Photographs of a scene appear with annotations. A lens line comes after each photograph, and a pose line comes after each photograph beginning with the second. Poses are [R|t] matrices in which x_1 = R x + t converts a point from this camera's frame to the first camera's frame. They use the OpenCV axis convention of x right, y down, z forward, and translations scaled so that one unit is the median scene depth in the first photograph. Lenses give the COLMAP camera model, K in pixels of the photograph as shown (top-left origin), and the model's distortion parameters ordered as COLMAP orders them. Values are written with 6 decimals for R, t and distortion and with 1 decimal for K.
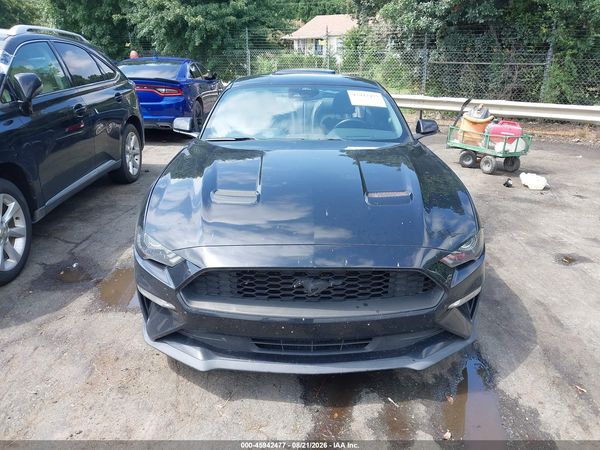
lens RADIAL K [[483.6, 0, 307.3], [0, 483.6, 225.6], [0, 0, 1]] dist [0.006560, -0.002050]
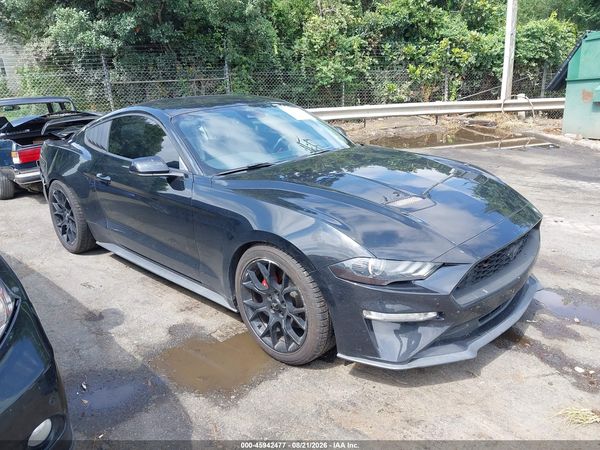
lens RADIAL K [[483.6, 0, 307.3], [0, 483.6, 225.6], [0, 0, 1]] dist [0.006560, -0.002050]
pose [[0.690098, -0.259532, 0.675579, -0.228582], [0.281261, 0.956285, 0.080063, -0.037026], [-0.666825, 0.134763, 0.732927, 0.079484]]
